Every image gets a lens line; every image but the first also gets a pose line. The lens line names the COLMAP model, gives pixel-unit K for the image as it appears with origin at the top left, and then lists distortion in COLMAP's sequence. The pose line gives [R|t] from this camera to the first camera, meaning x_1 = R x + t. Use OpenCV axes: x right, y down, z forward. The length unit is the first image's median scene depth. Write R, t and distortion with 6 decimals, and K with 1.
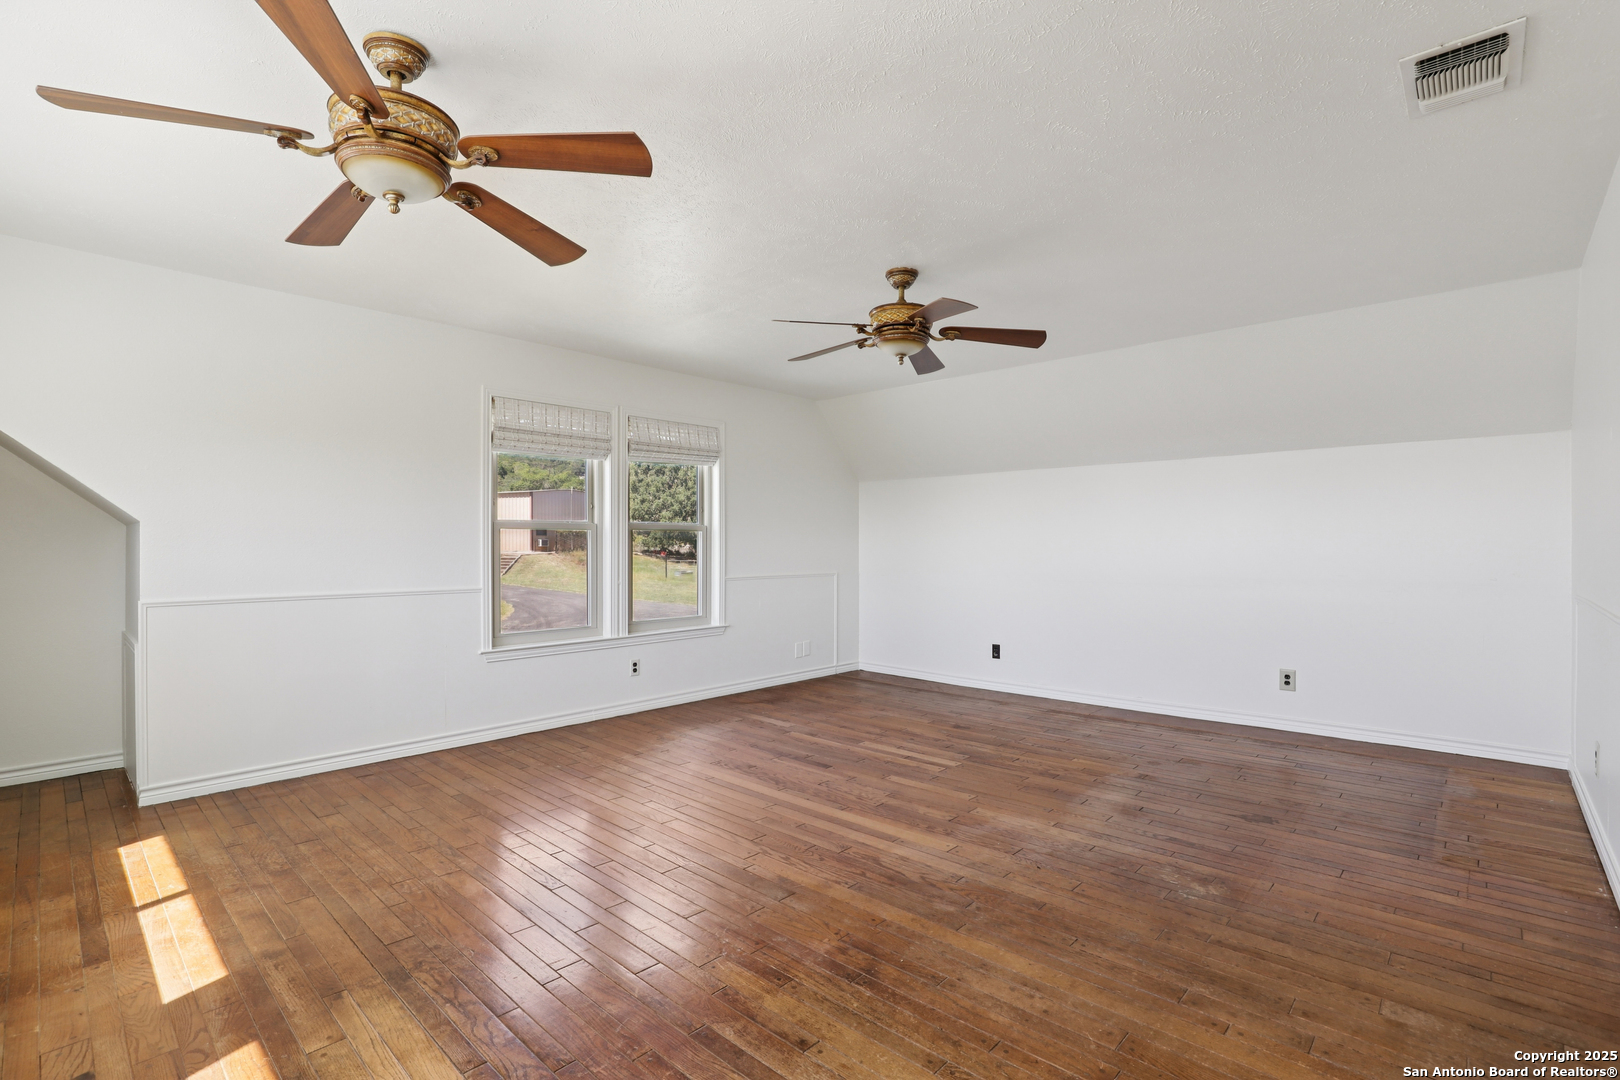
lens RADIAL K [[742.3, 0, 822.1], [0, 742.3, 546.9], [0, 0, 1]] dist [-0.023049, 0.007684]
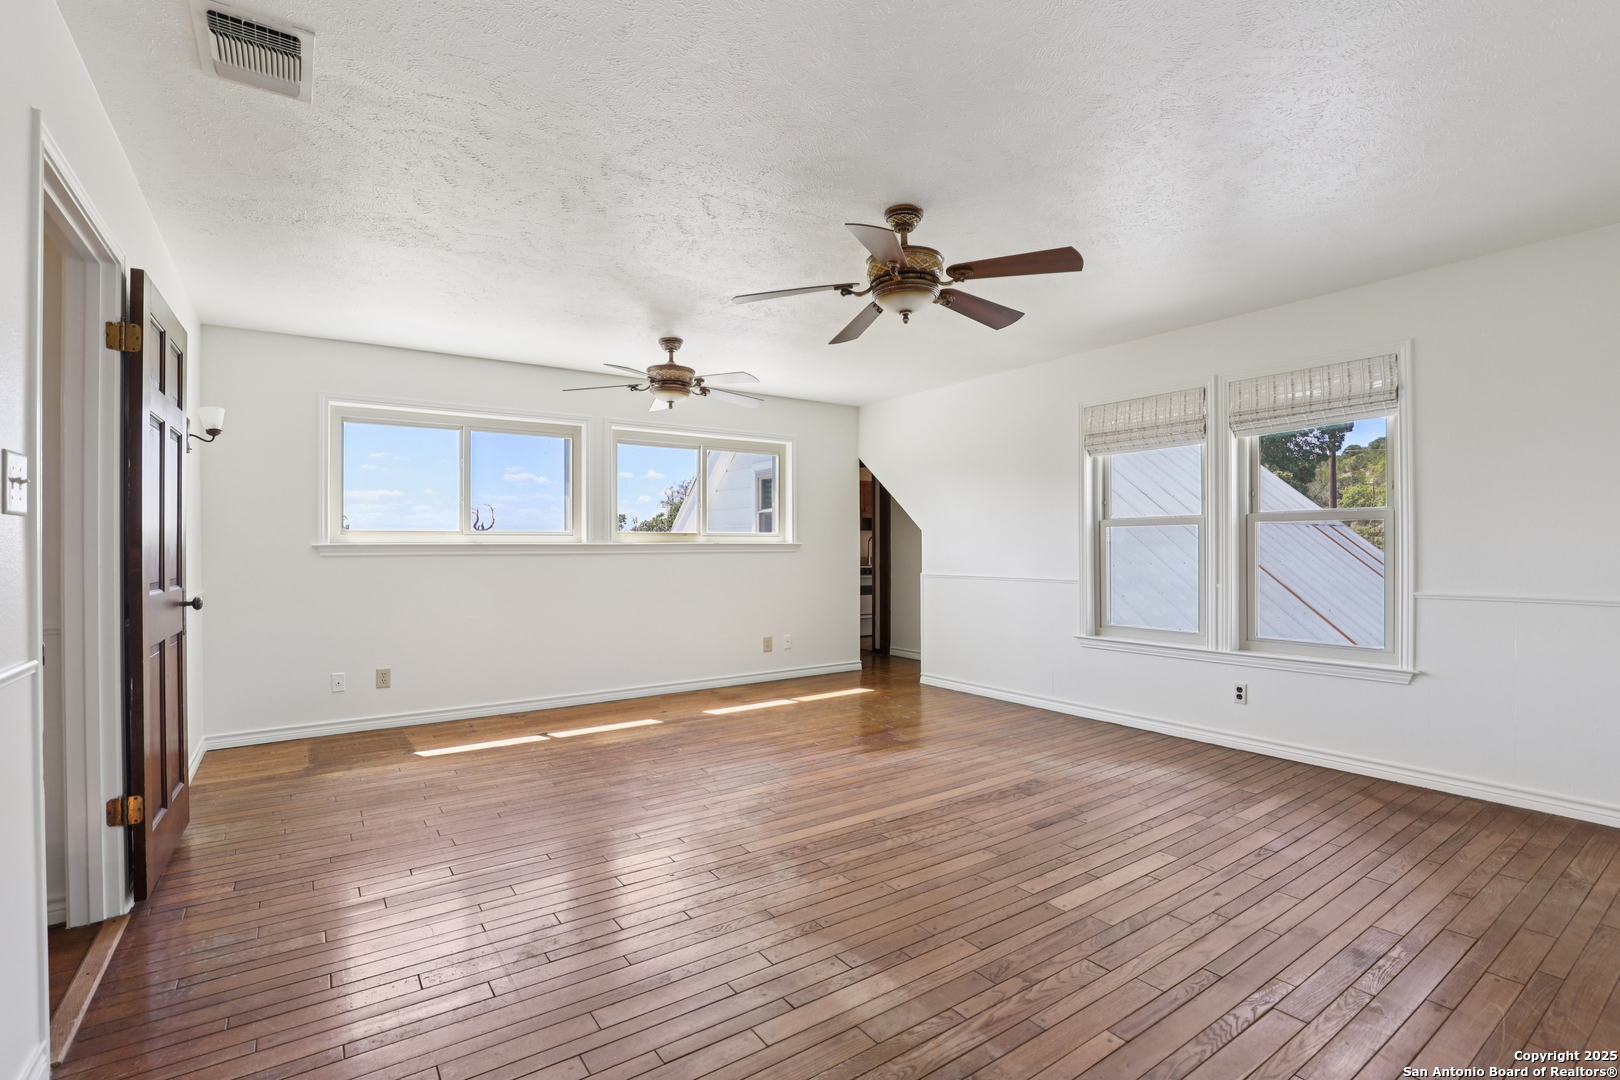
lens RADIAL K [[742.3, 0, 825.2], [0, 742.3, 542.0], [0, 0, 1]] dist [-0.023049, 0.007684]
pose [[-0.209987, -0.006267, -0.977684, 0.733334], [0.002251, 0.999974, -0.006893, 0.003558], [0.977702, -0.003649, -0.209967, 0.858035]]
